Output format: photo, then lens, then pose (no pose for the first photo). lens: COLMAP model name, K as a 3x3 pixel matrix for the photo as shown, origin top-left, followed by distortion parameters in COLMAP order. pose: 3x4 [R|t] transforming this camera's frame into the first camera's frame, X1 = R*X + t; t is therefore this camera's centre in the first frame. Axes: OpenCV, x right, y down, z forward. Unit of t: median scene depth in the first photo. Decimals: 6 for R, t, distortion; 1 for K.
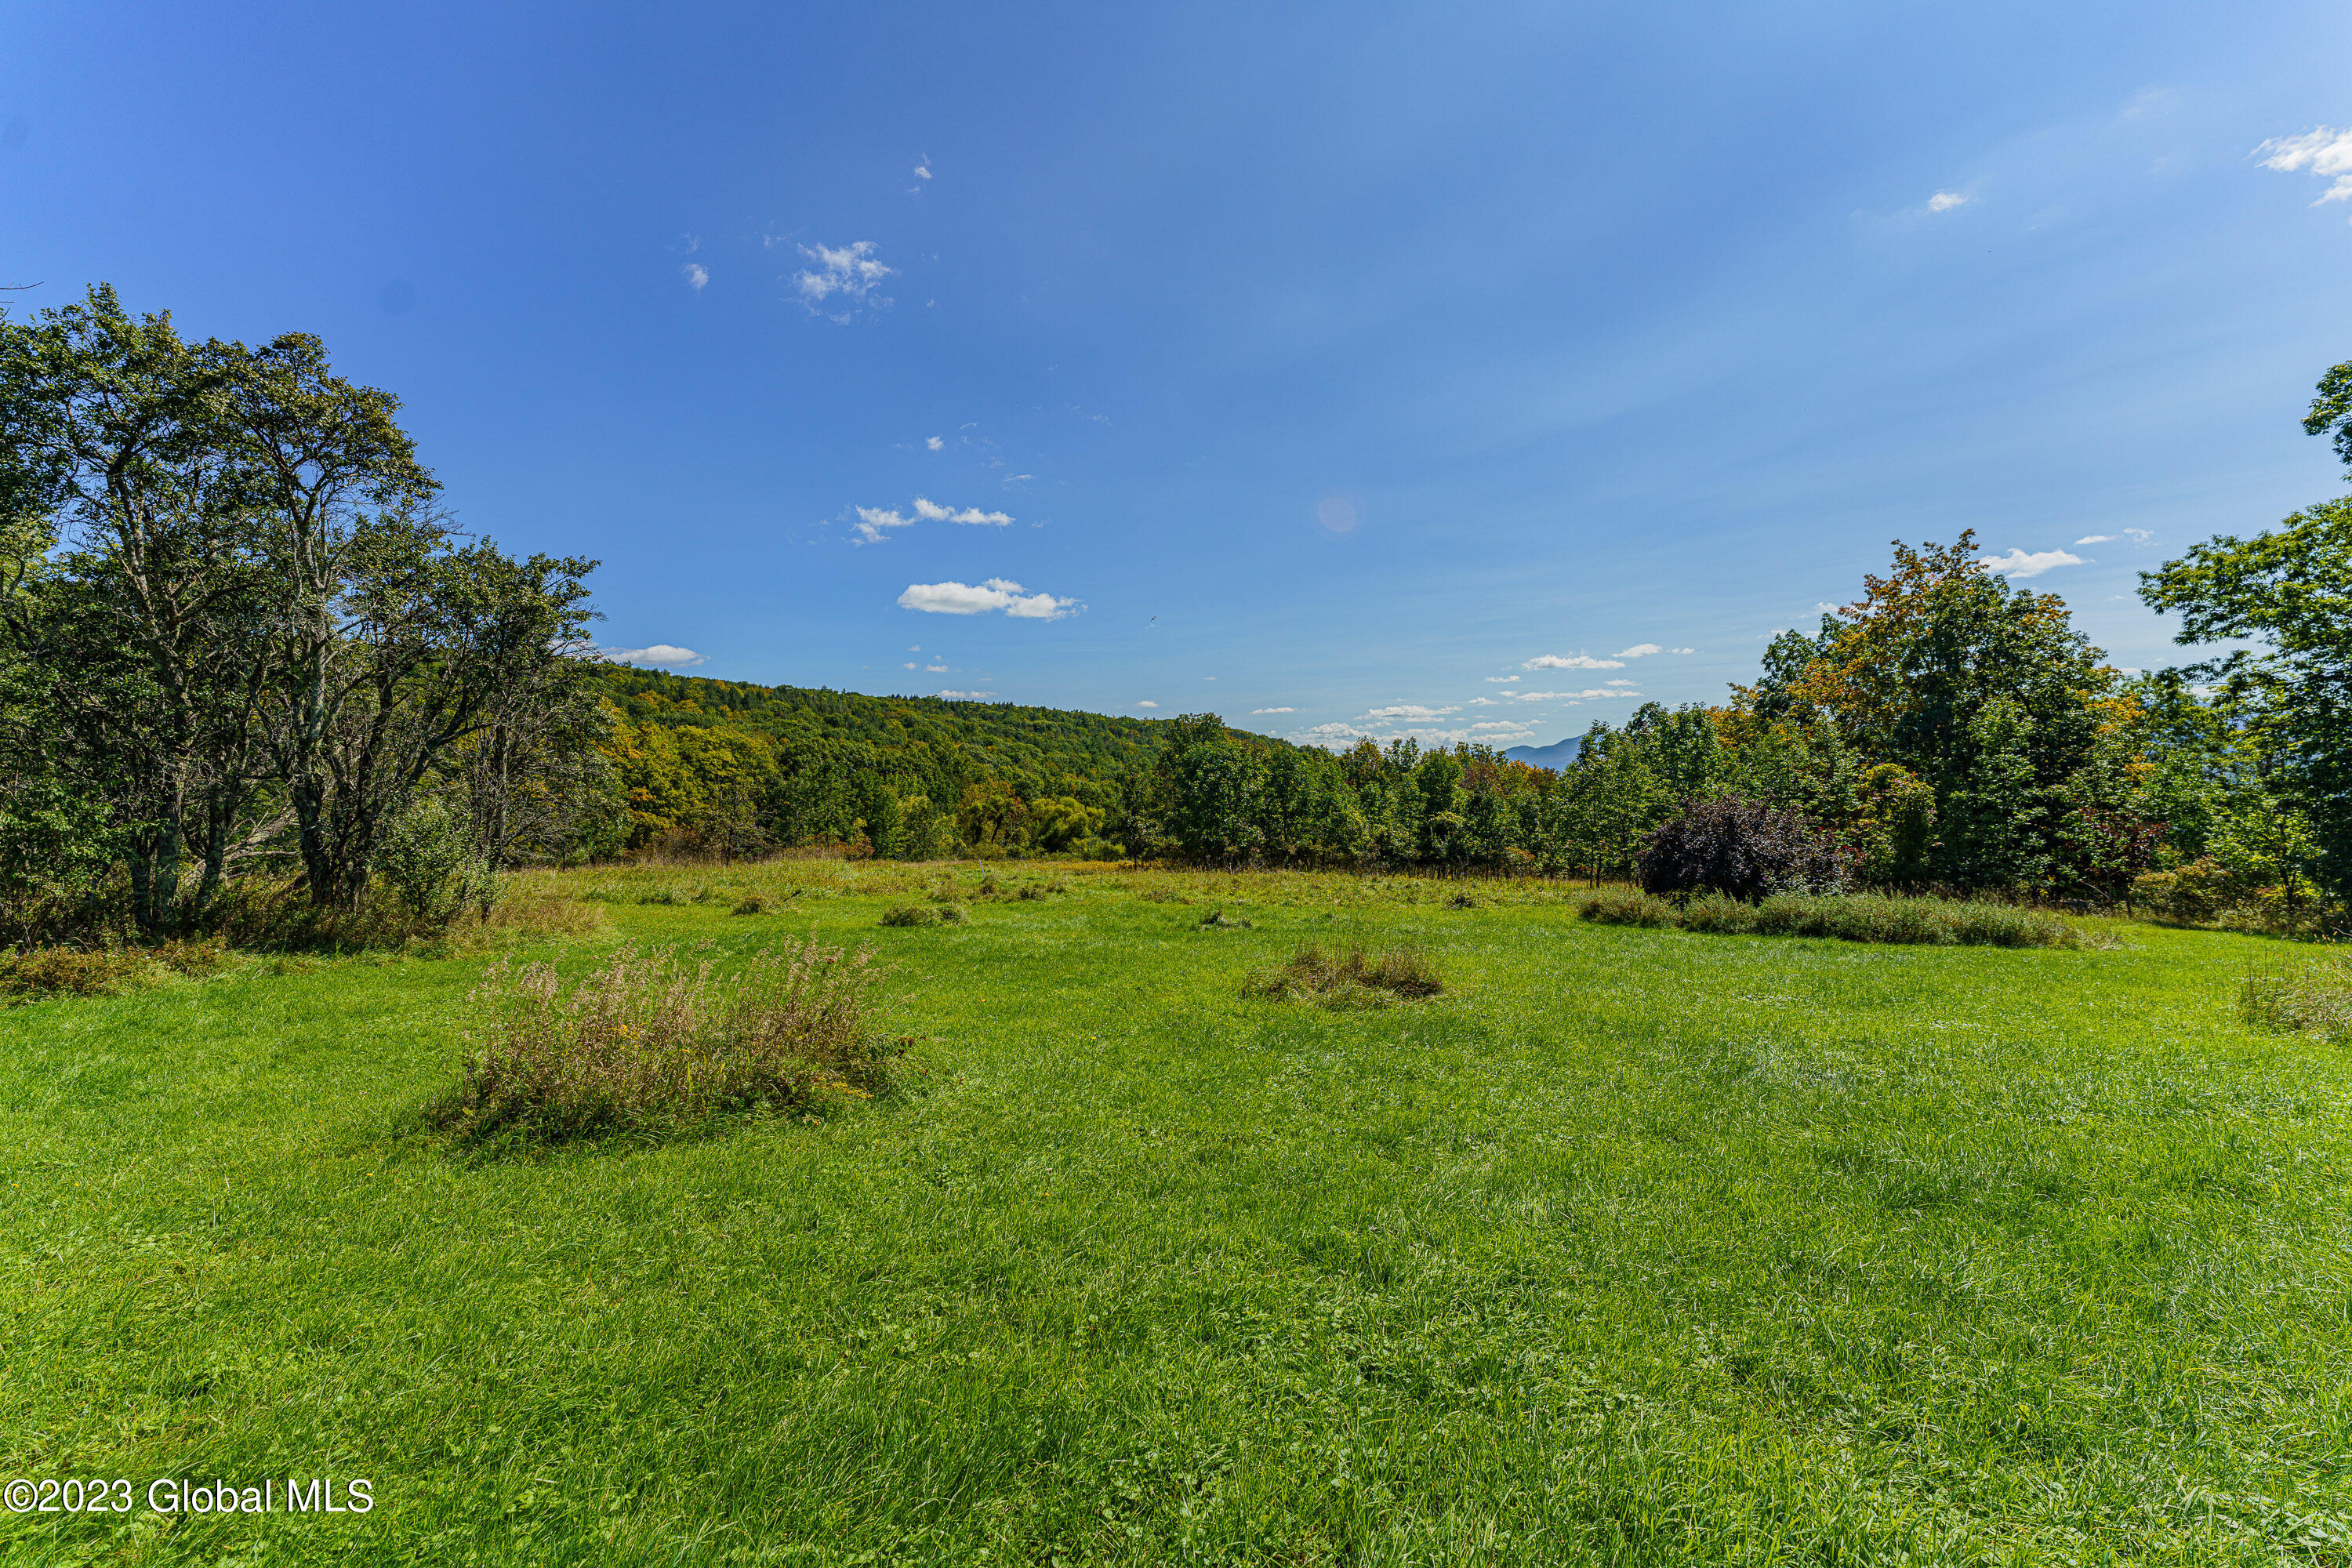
lens RADIAL K [[936.8, 0, 1173.6], [0, 936.8, 778.7], [0, 0, 1]] dist [0.002003, 0.000115]
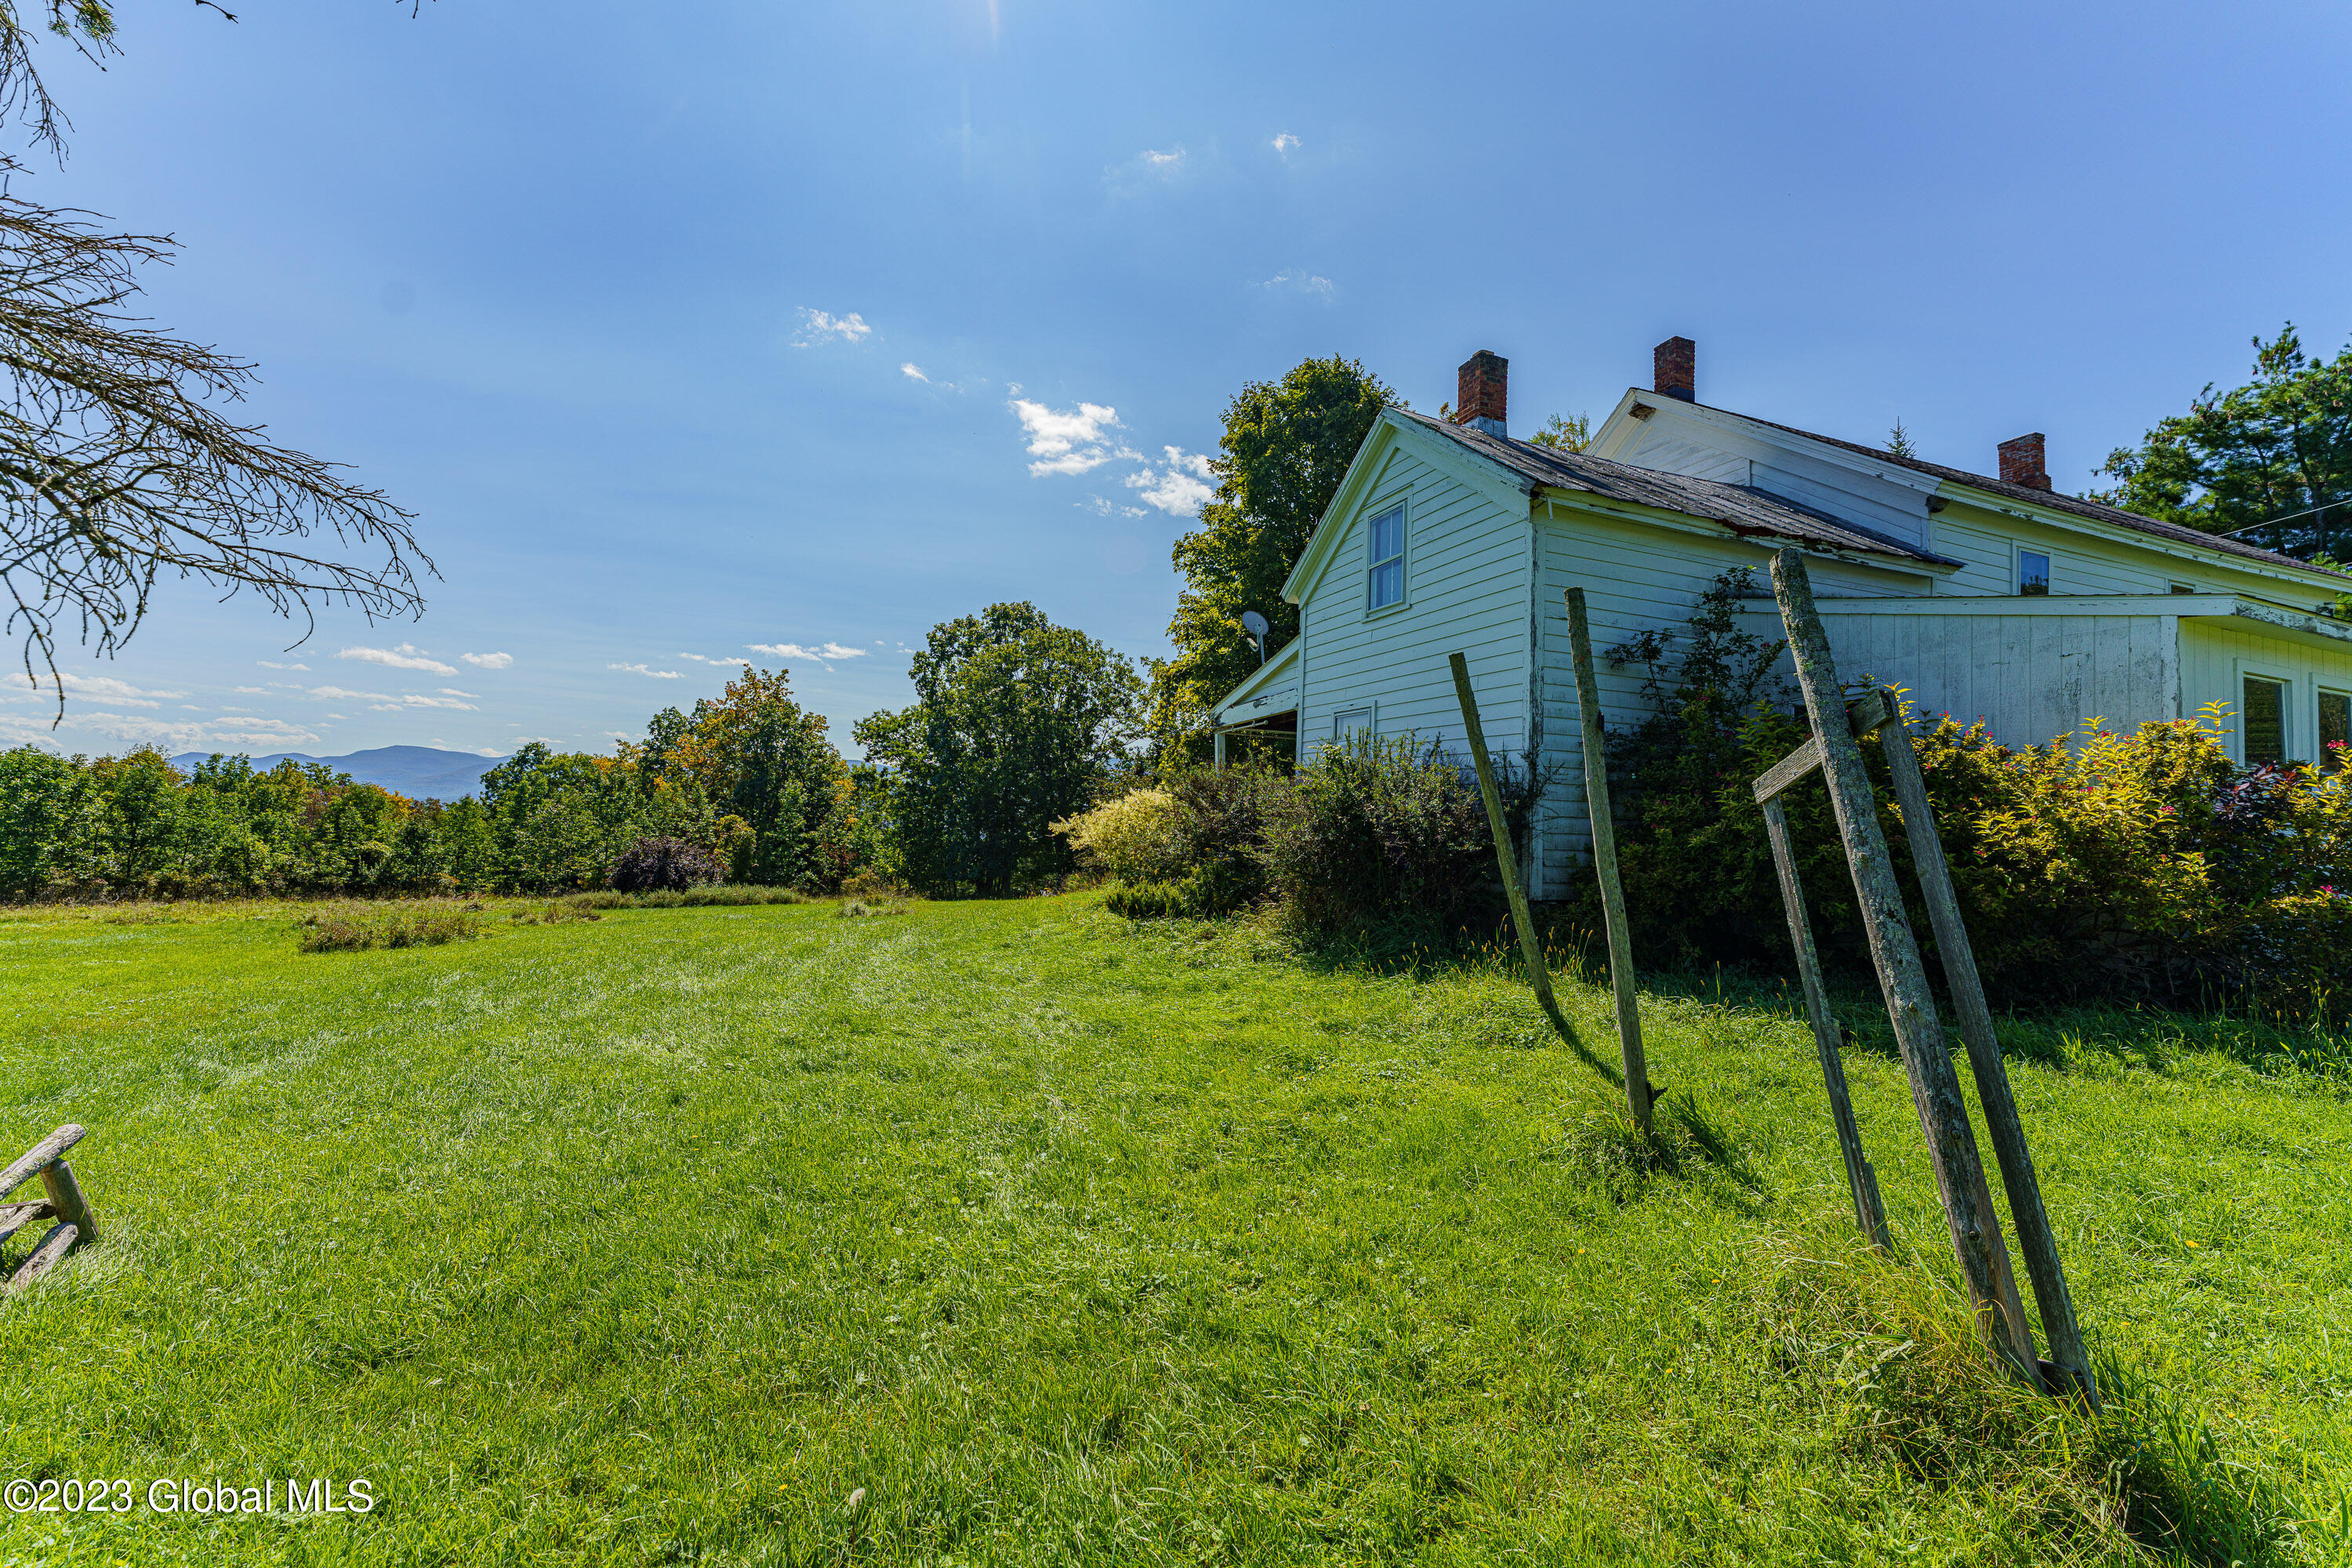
lens RADIAL K [[936.8, 0, 1173.6], [0, 936.8, 778.7], [0, 0, 1]] dist [0.002003, 0.000115]
pose [[0.445016, 0.071373, 0.892674, -0.325402], [-0.043099, 0.997371, -0.058259, -0.016522], [-0.894485, -0.012547, 0.446922, -0.374716]]
